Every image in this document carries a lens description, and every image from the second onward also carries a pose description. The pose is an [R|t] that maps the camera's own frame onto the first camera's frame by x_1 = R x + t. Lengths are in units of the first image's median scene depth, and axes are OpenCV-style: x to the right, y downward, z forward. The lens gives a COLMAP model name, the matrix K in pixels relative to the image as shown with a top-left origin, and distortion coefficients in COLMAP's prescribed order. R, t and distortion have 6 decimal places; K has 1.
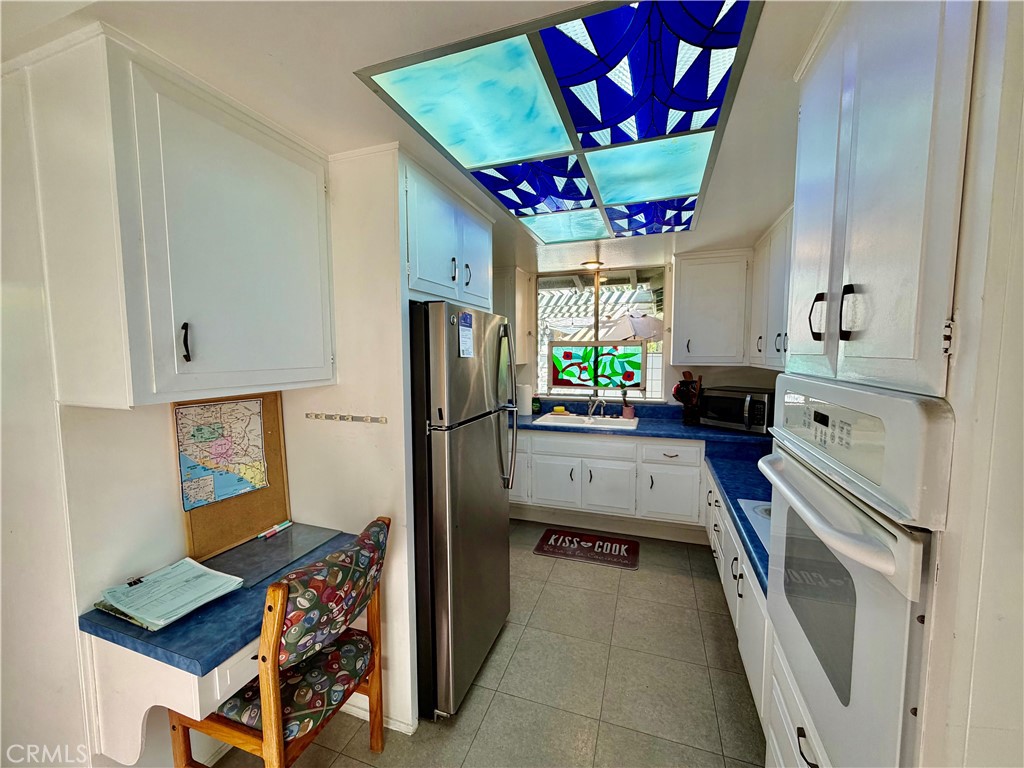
lens RADIAL K [[411.1, 0, 505.3], [0, 411.1, 385.2], [0, 0, 1]] dist [-0.007832, -0.000016]
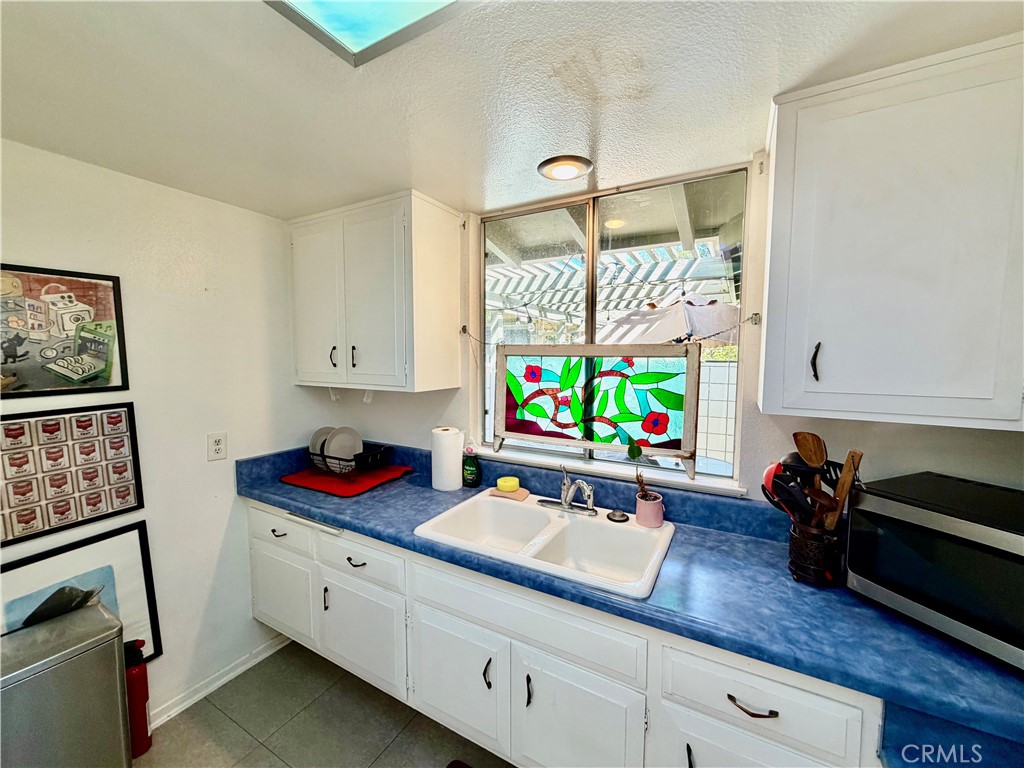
lens RADIAL K [[411.1, 0, 505.3], [0, 411.1, 385.2], [0, 0, 1]] dist [-0.007832, -0.000016]
pose [[0.985219, 0.020765, -0.170038, 0.211990], [-0.021357, 0.999771, -0.001655, -0.058936], [0.169965, 0.005262, 0.985436, 0.525858]]
